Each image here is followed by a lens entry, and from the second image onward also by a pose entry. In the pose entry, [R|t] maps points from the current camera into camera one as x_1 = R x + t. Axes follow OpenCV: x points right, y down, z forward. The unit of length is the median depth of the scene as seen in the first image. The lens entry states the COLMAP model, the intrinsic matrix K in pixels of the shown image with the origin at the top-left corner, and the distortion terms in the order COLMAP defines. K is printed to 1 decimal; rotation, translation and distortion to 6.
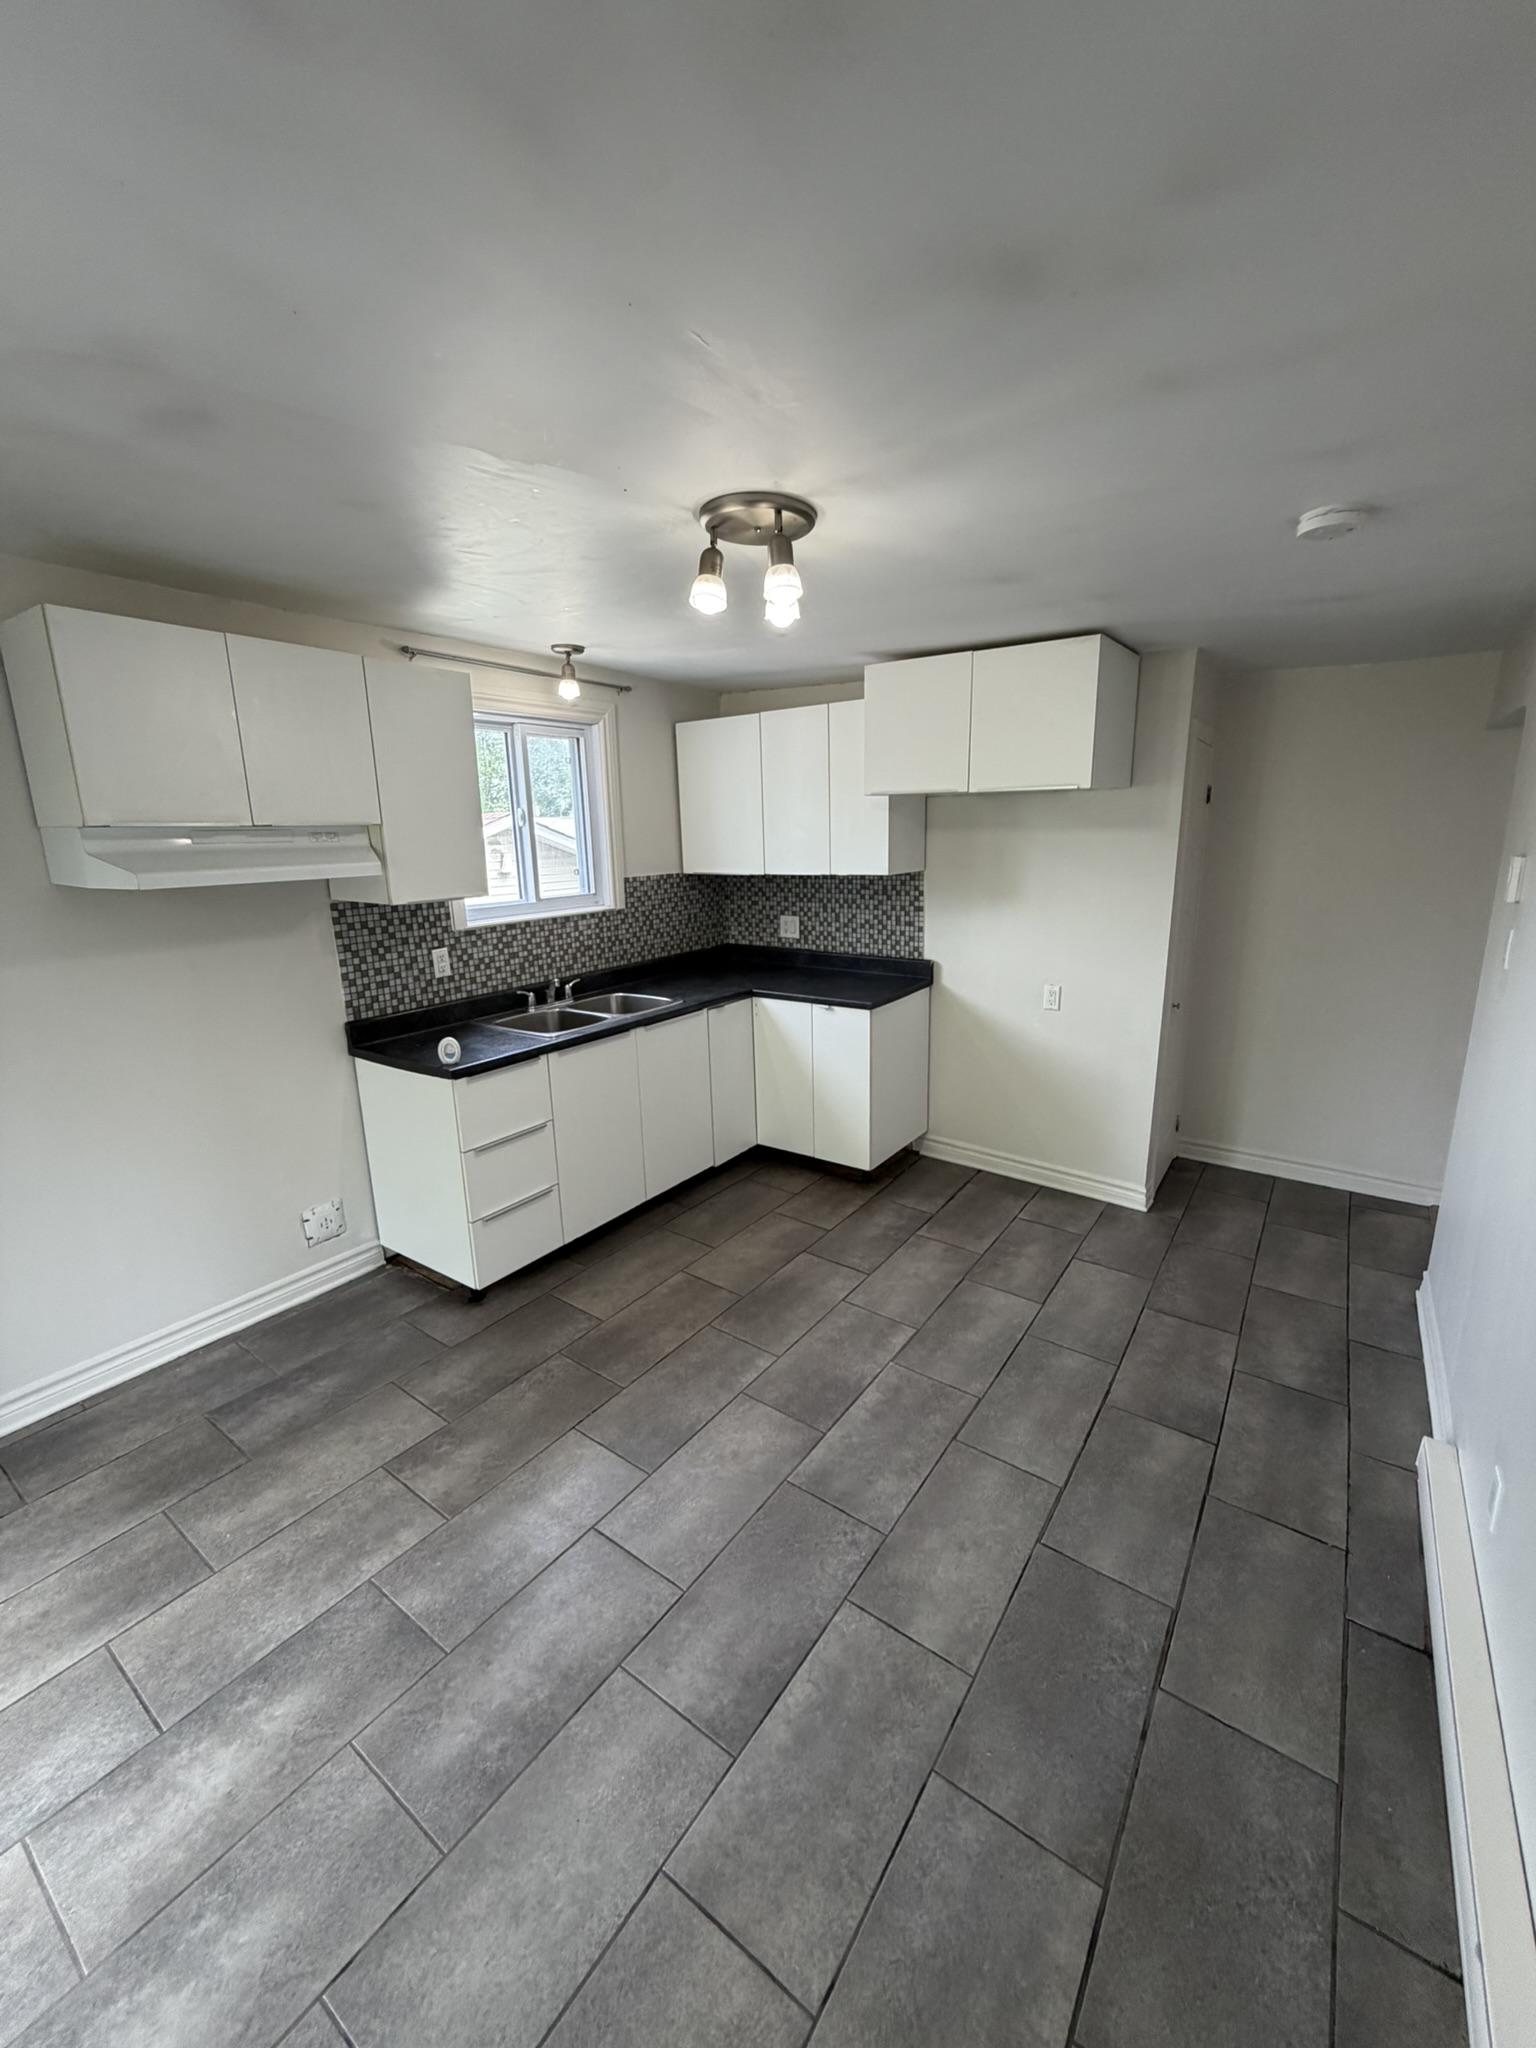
lens RADIAL K [[816.6, 0, 766.1], [0, 816.6, 1018.9], [0, 0, 1]] dist [-0.004878, -0.002150]
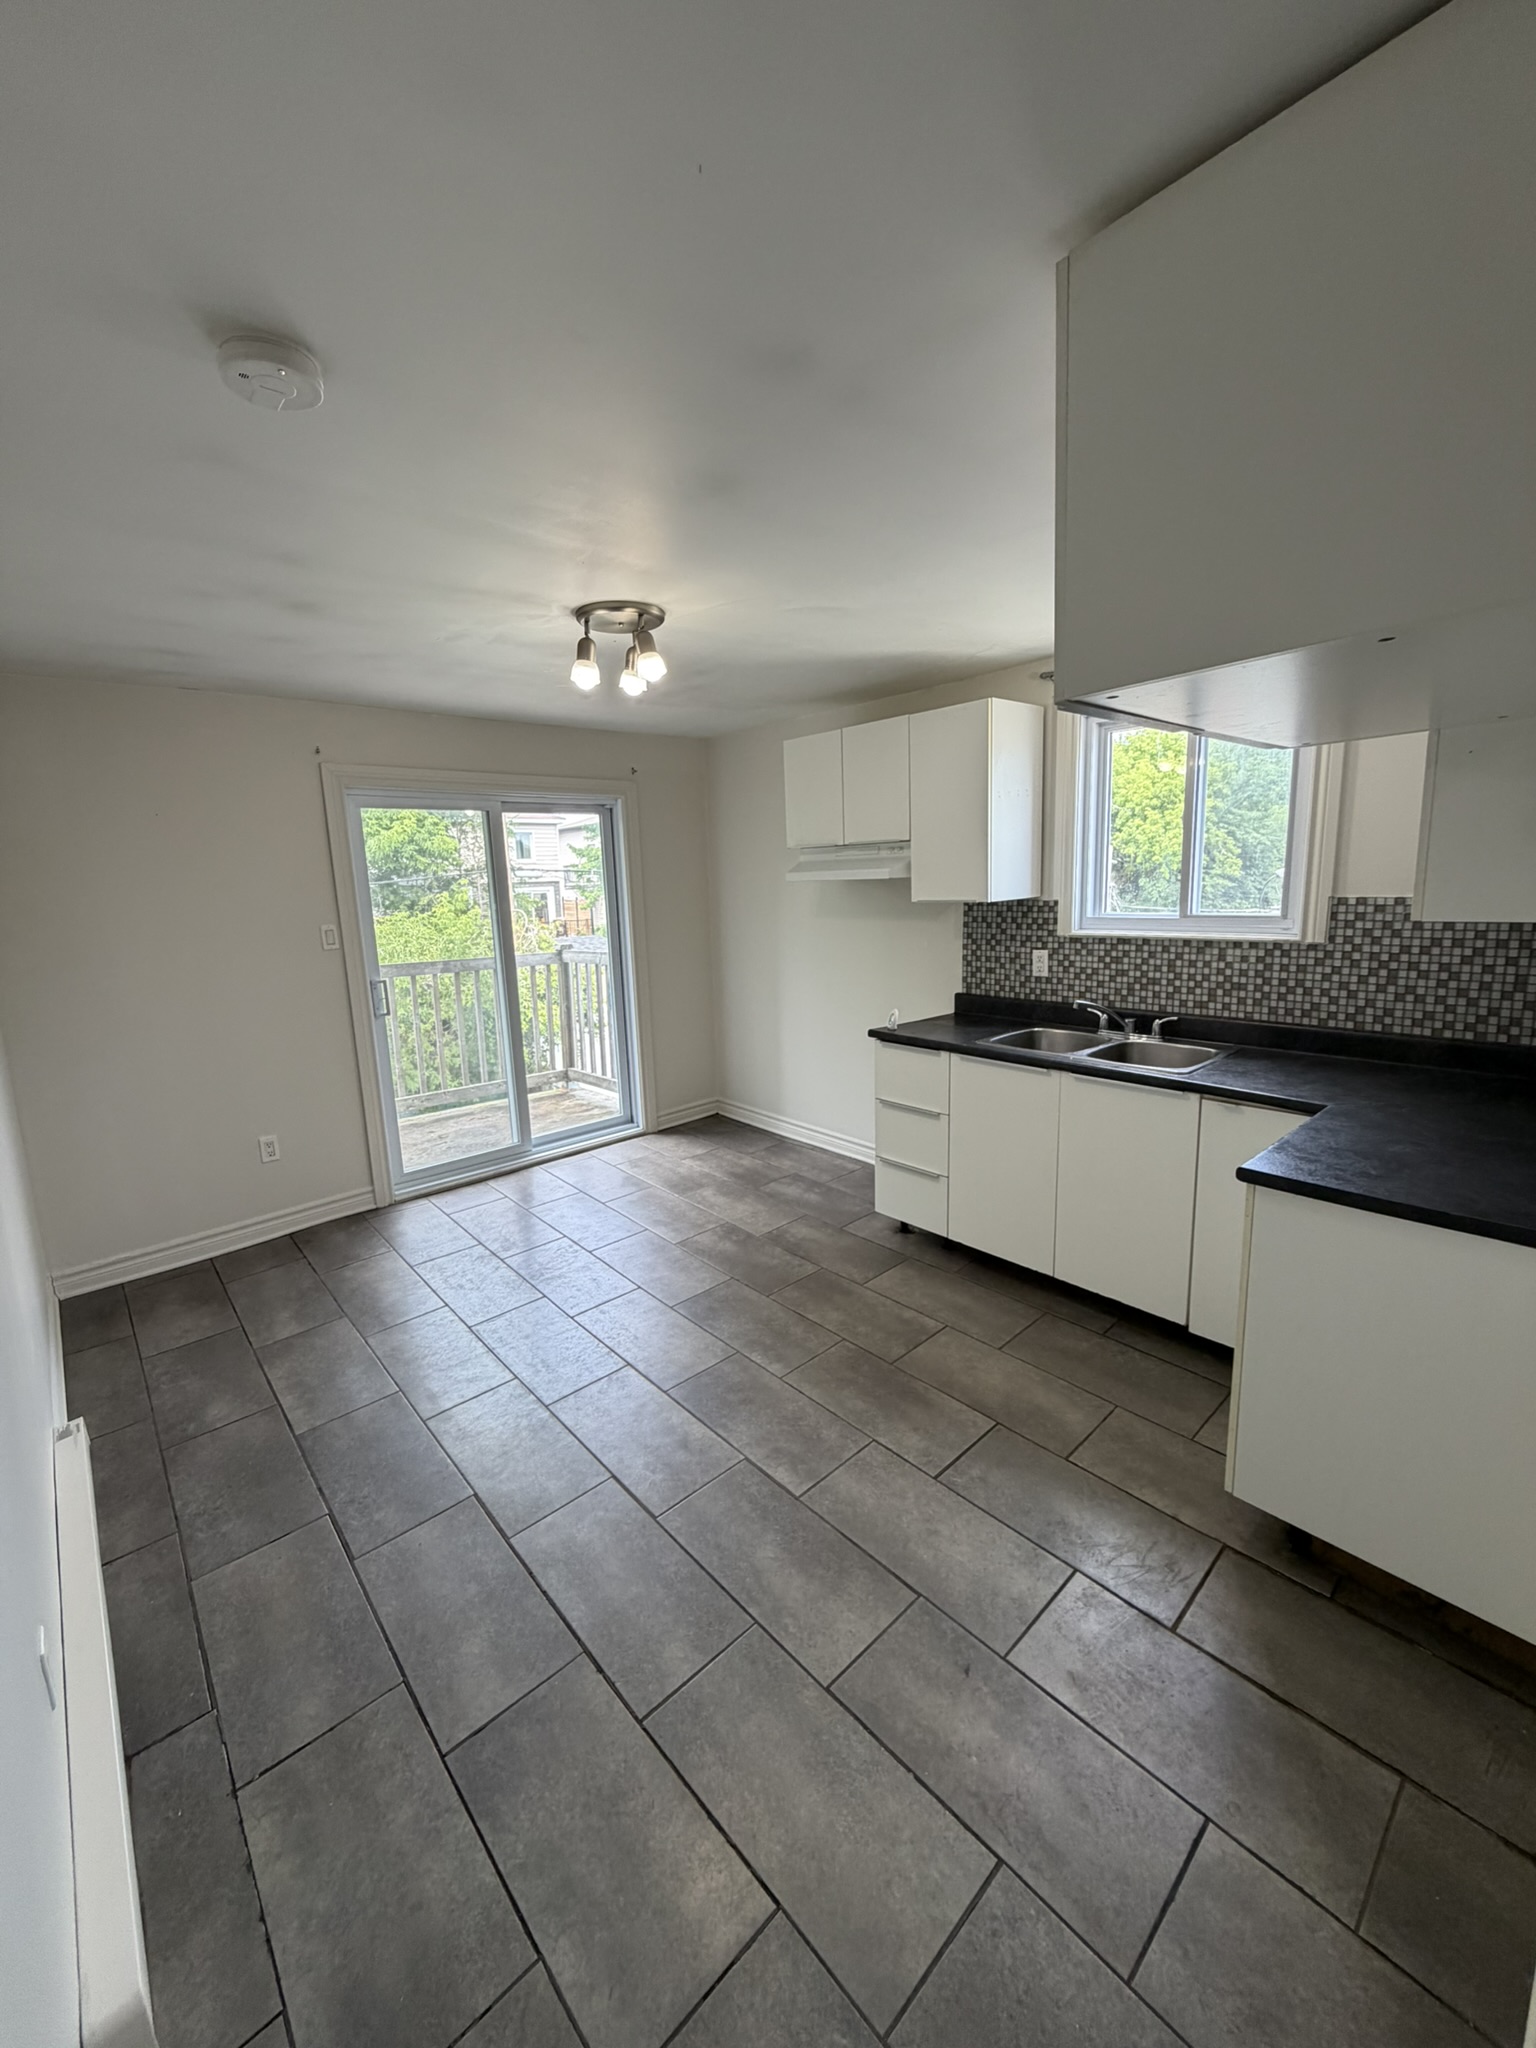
lens RADIAL K [[816.6, 0, 775.4], [0, 816.6, 1020.4], [0, 0, 1]] dist [-0.004878, -0.002150]
pose [[-0.219663, 0.196957, -0.955487, 0.695701], [-0.183299, 0.953633, 0.238715, -0.184348], [0.958201, 0.227577, -0.173376, 0.850552]]
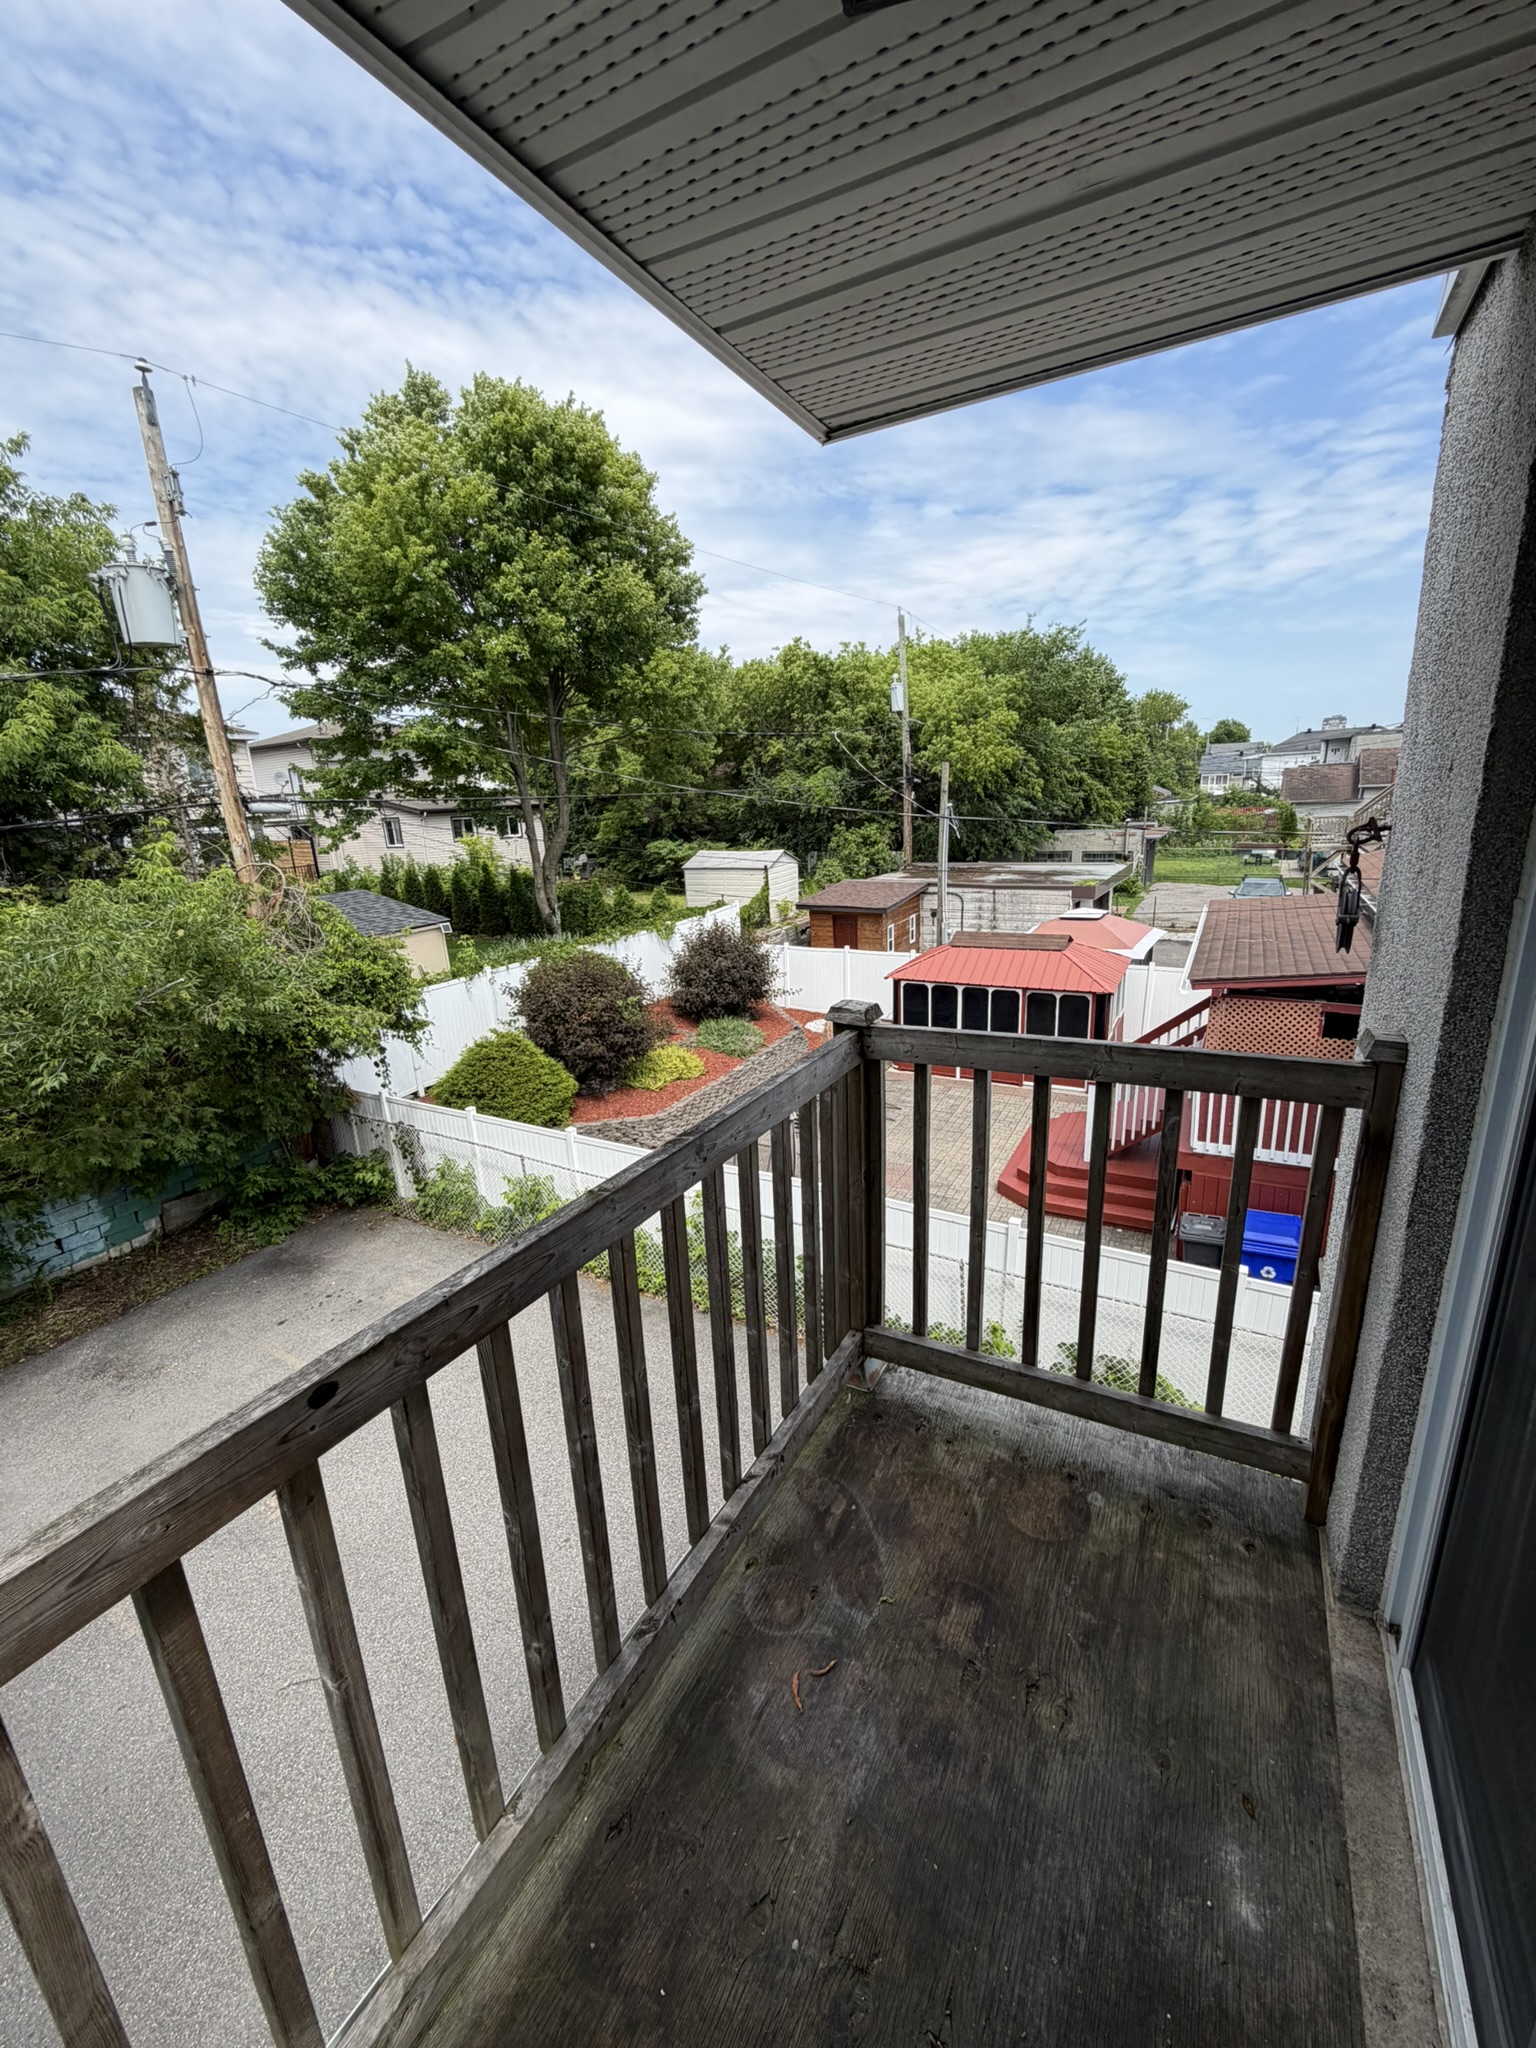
lens RADIAL K [[816.6, 0, 763.7], [0, 816.6, 1019.8], [0, 0, 1]] dist [-0.004878, -0.002150]
pose [[0.118902, 0.283155, -0.951675, 0.581349], [-0.175739, 0.949344, 0.260504, -0.158876], [0.977230, 0.136272, 0.162640, 0.739289]]
